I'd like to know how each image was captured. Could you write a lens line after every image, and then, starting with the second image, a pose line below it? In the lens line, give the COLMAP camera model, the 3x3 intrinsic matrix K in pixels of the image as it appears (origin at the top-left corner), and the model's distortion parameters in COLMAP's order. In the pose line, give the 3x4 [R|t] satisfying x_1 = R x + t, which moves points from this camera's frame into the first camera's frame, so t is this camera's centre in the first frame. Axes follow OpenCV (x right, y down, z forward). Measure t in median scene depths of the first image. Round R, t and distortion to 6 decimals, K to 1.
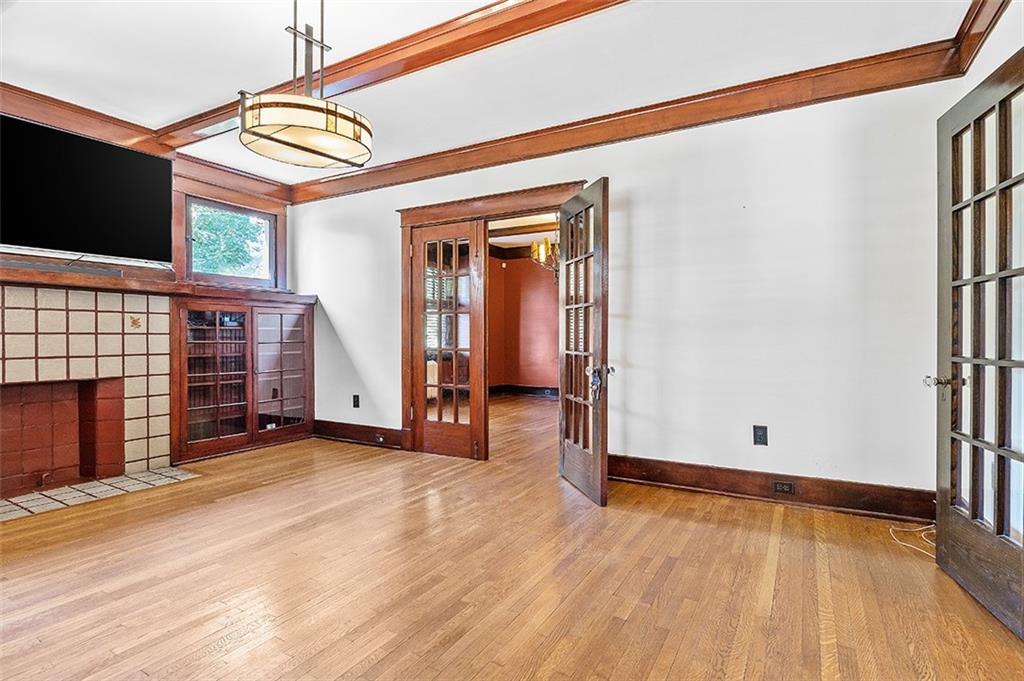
lens RADIAL K [[505.2, 0, 516.4], [0, 505.2, 338.4], [0, 0, 1]] dist [-0.000135, 0.000152]
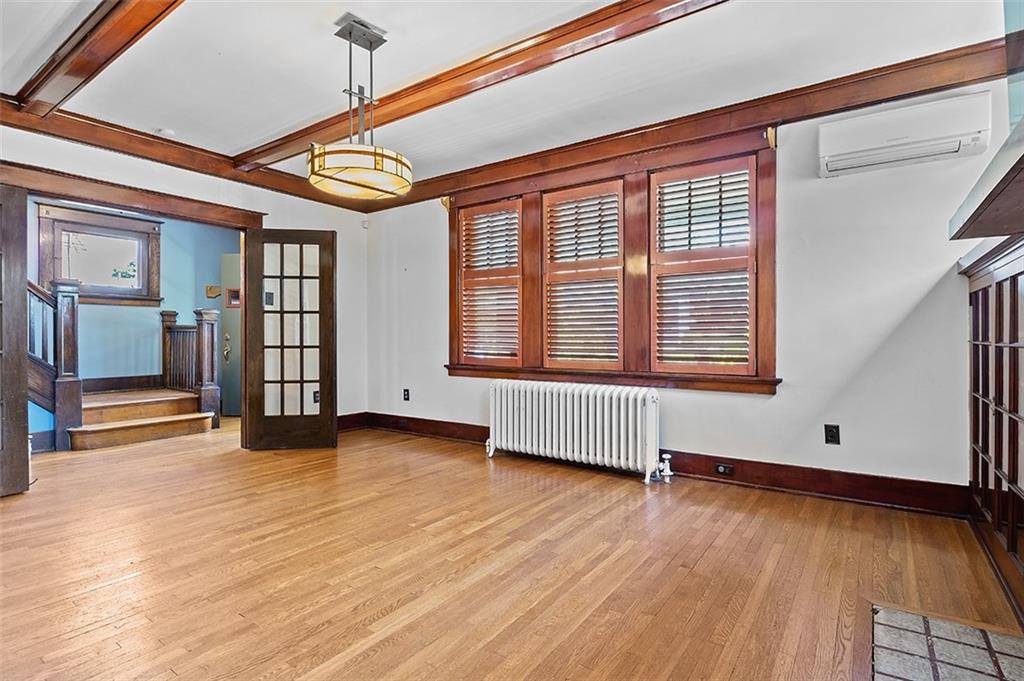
lens RADIAL K [[505.2, 0, 516.4], [0, 505.2, 338.4], [0, 0, 1]] dist [-0.000135, 0.000152]
pose [[-0.996782, 0.004502, 0.080031, -0.502939], [0.005232, 0.999947, 0.008919, -0.005045], [-0.079987, 0.009309, -0.996752, 1.243007]]
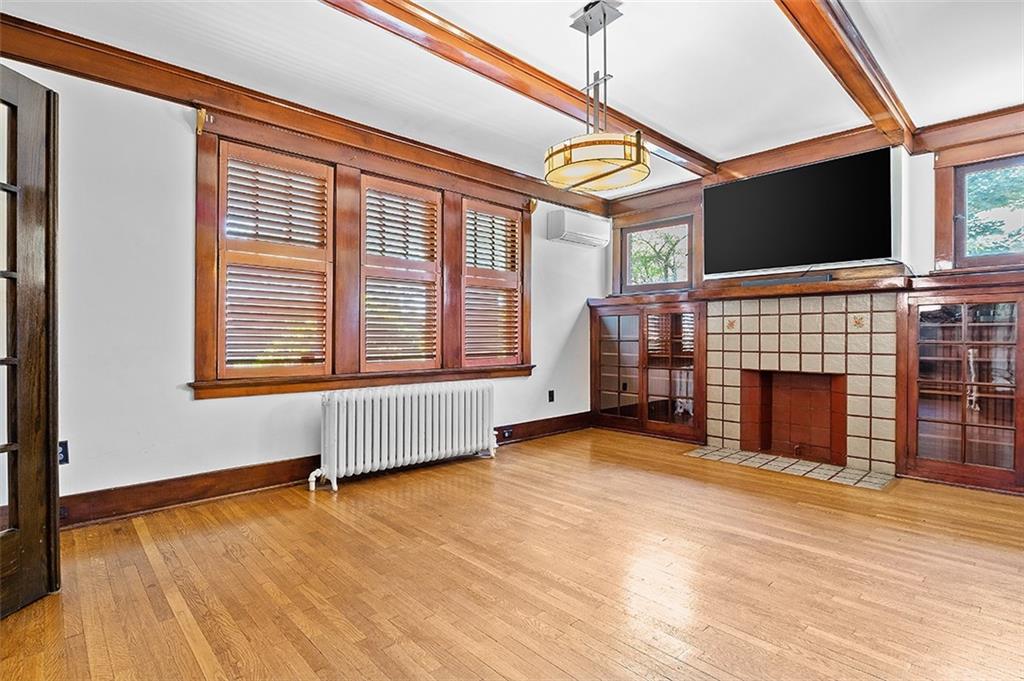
lens RADIAL K [[505.2, 0, 516.4], [0, 505.2, 338.4], [0, 0, 1]] dist [-0.000135, 0.000152]
pose [[-0.282732, 0.004164, -0.959190, 0.435209], [-0.003091, 0.999981, 0.005252, -0.001582], [0.959194, 0.004450, -0.282713, 0.648972]]
